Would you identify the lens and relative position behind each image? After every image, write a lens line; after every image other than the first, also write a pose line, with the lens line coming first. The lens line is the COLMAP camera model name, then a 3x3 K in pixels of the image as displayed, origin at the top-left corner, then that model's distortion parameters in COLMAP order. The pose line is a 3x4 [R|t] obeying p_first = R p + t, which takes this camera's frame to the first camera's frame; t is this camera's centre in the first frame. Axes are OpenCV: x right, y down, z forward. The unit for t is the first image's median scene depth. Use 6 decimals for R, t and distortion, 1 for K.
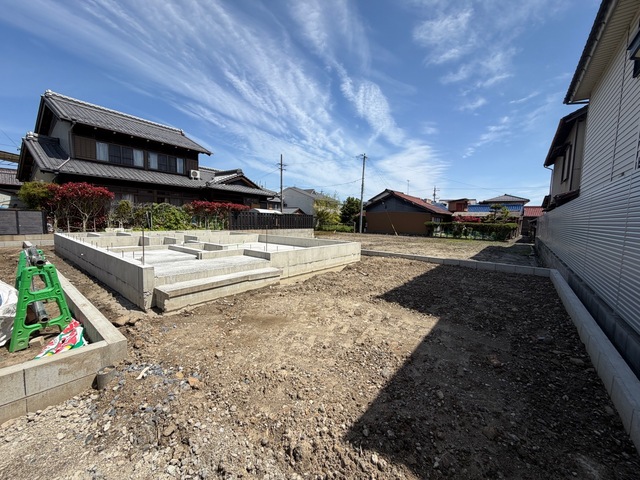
lens RADIAL K [[253.8, 0, 320.0], [0, 253.8, 240.0], [0, 0, 1]] dist [0.001750, 0.000309]
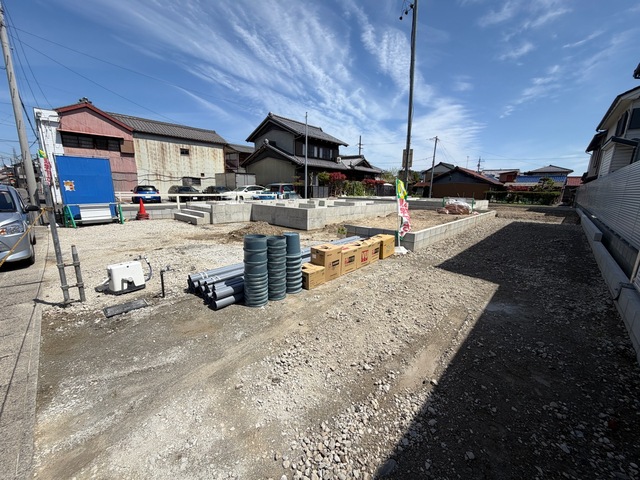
lens RADIAL K [[253.8, 0, 320.0], [0, 253.8, 240.0], [0, 0, 1]] dist [0.001750, 0.000309]
pose [[0.996768, 0.012066, -0.079418, -0.351404], [-0.002455, 0.992768, 0.120024, 0.027366], [0.080292, -0.119442, 0.989589, -0.426426]]
